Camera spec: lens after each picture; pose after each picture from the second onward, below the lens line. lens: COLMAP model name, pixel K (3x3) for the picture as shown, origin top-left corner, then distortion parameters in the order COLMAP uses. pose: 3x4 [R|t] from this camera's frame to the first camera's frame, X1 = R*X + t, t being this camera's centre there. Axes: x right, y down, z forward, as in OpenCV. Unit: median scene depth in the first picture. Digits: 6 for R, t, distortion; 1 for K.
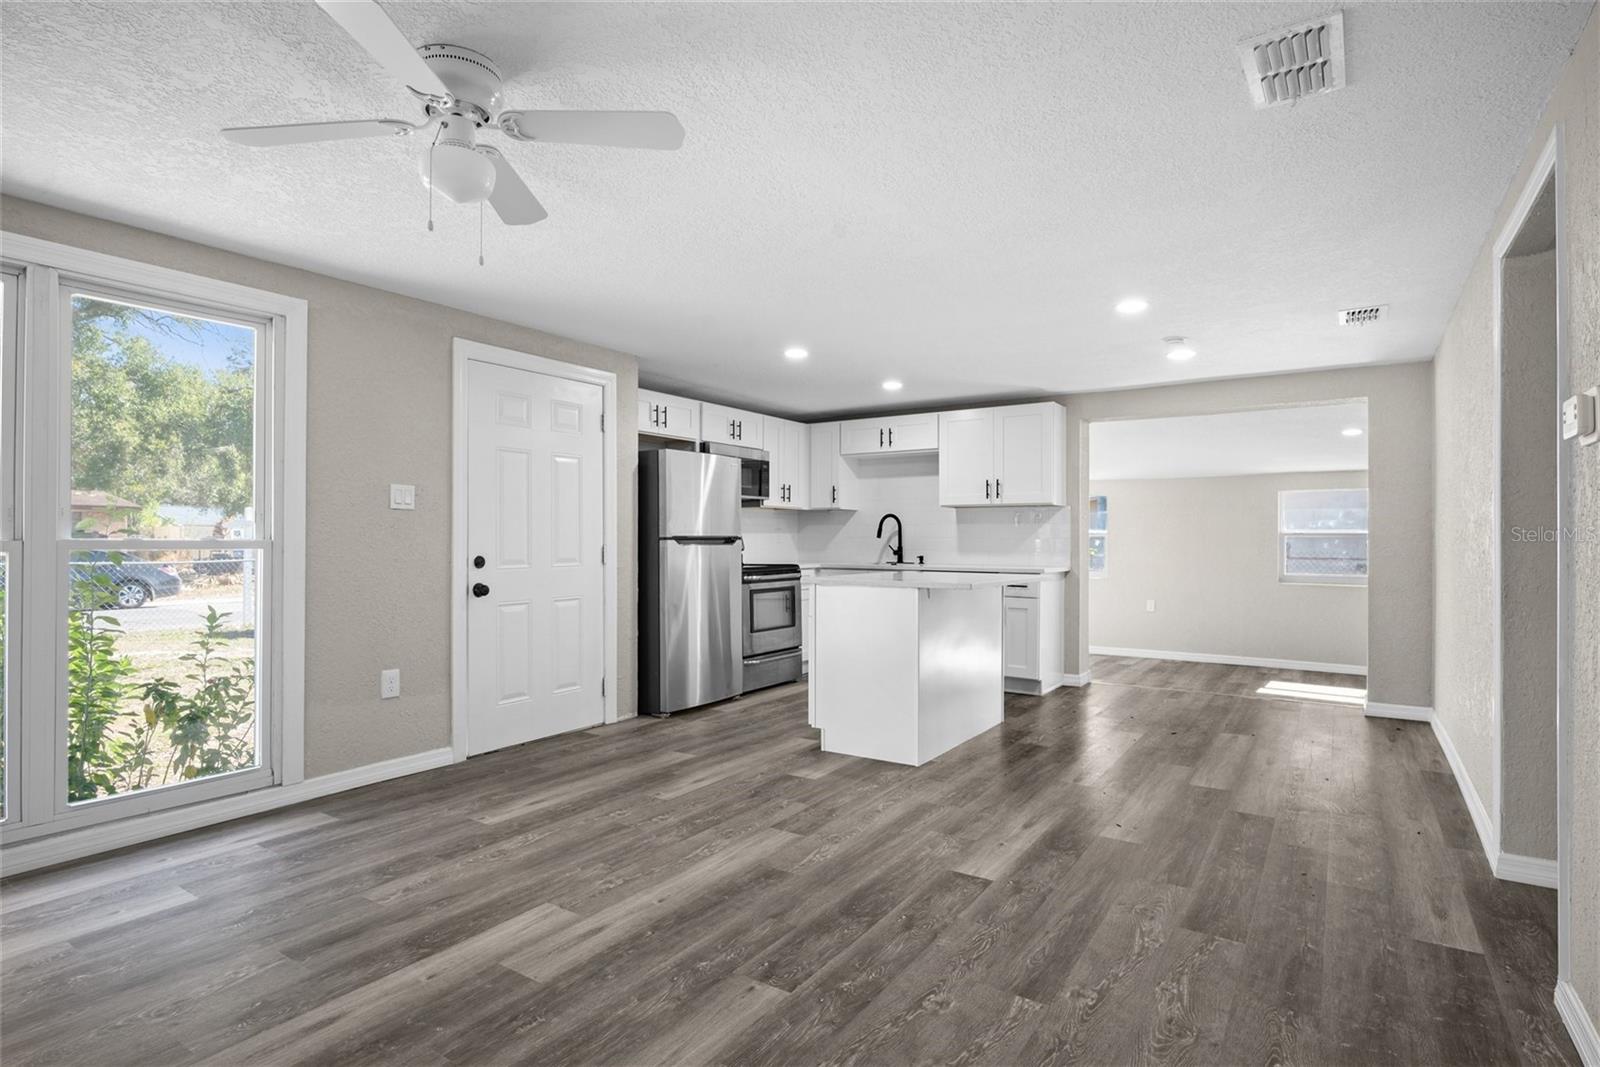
lens RADIAL K [[819.6, 0, 804.3], [0, 819.6, 533.1], [0, 0, 1]] dist [-0.004078, 0.000682]
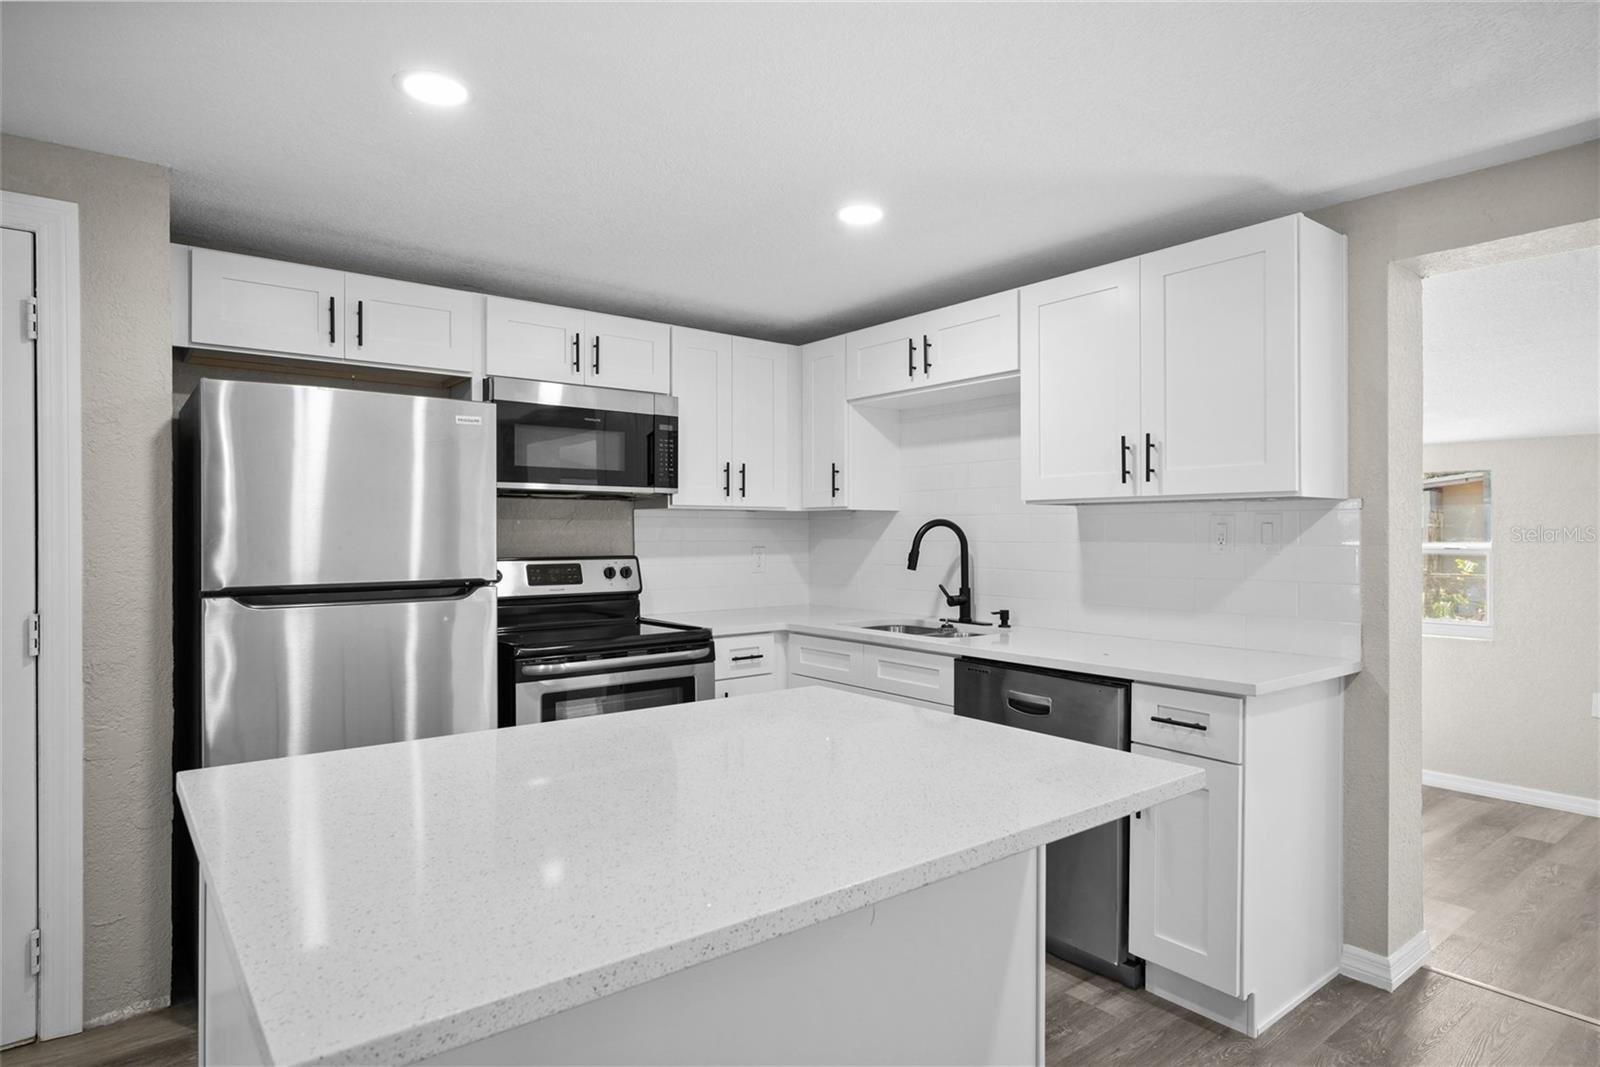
lens RADIAL K [[892.9, 0, 799.6], [0, 892.9, 526.8], [0, 0, 1]] dist [-0.003370, 0.001451]
pose [[0.950679, -0.003533, -0.310156, 0.320944], [0.003403, 0.999994, -0.000960, -0.032175], [0.310157, -0.000143, 0.950685, 0.825031]]
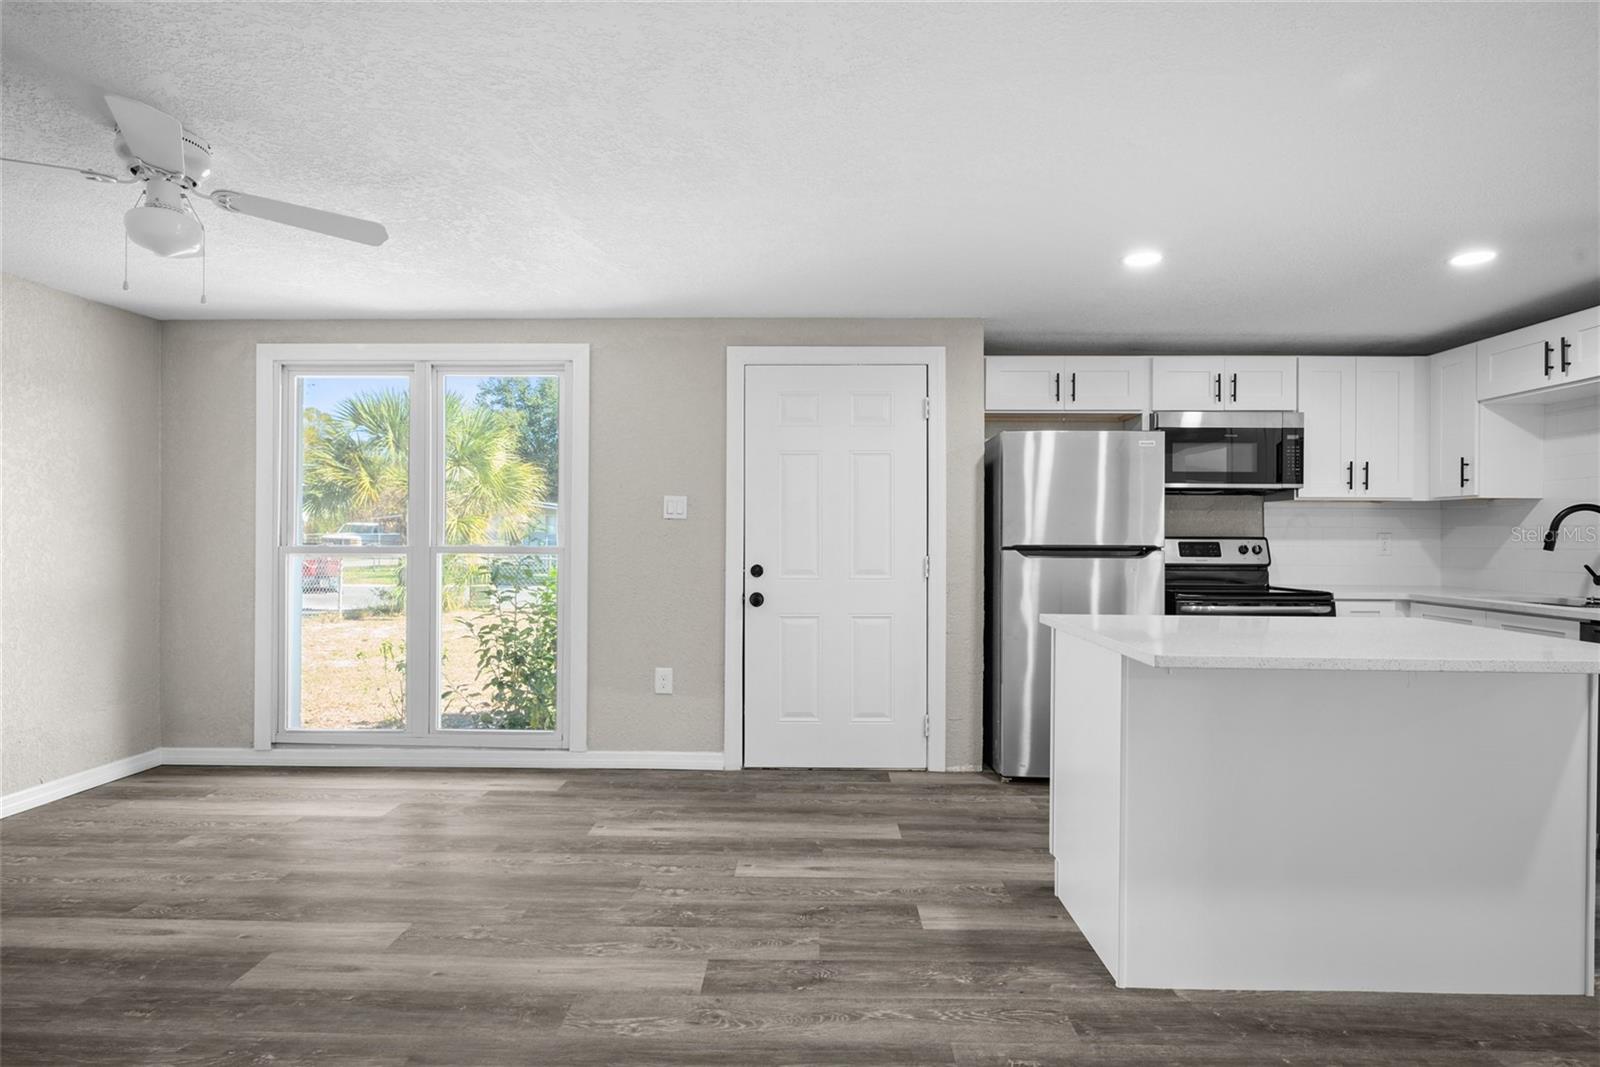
lens RADIAL K [[819.6, 0, 799.6], [0, 819.6, 537.2], [0, 0, 1]] dist [-0.004078, 0.000682]
pose [[0.534265, 0.003039, -0.845312, 0.467921], [0.000887, 0.999991, 0.004156, -0.008964], [0.845317, -0.002971, 0.534258, 0.534651]]
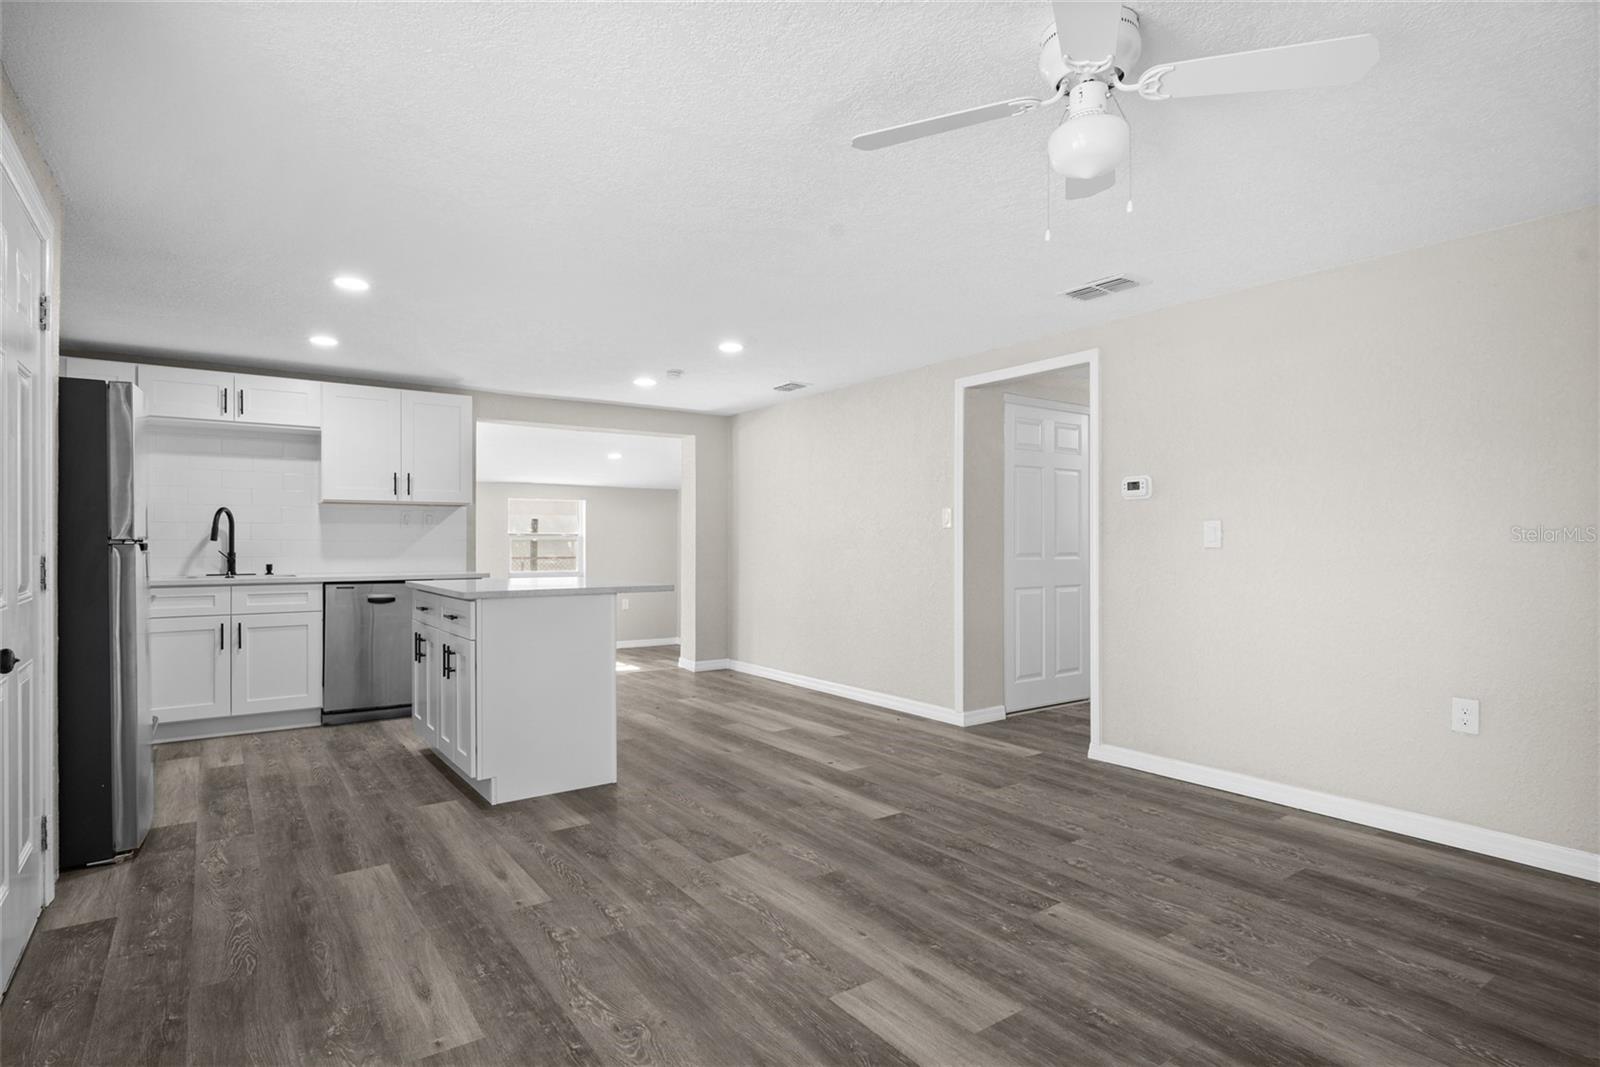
lens RADIAL K [[819.6, 0, 800.5], [0, 819.6, 537.6], [0, 0, 1]] dist [-0.004078, 0.000682]
pose [[0.358002, 0.002322, 0.933718, -0.658561], [-0.005099, 0.999987, -0.000531, 0.001867], [-0.933707, -0.004571, 0.358009, 0.456522]]
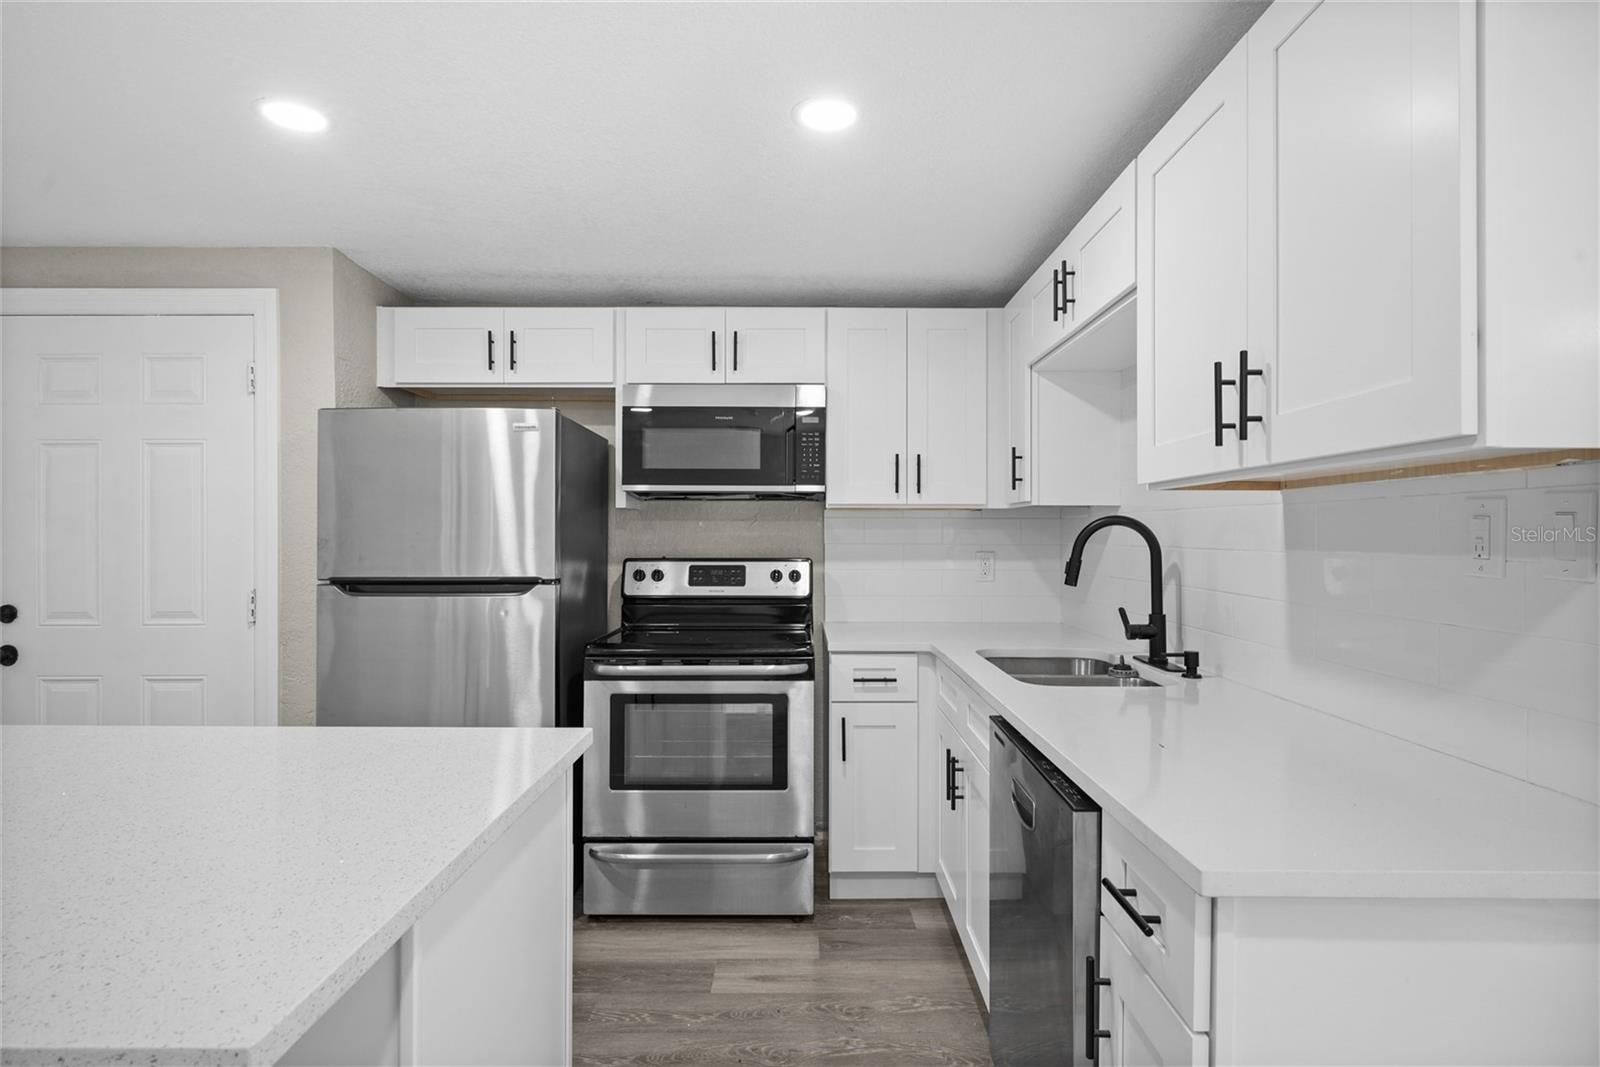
lens RADIAL K [[819.6, 0, 800.9], [0, 819.6, 529.5], [0, 0, 1]] dist [-0.004078, 0.000682]
pose [[0.552928, -0.005968, -0.833207, 0.536985], [0.004218, 0.999982, -0.004363, -0.028650], [0.833218, -0.001102, 0.552943, 1.203584]]
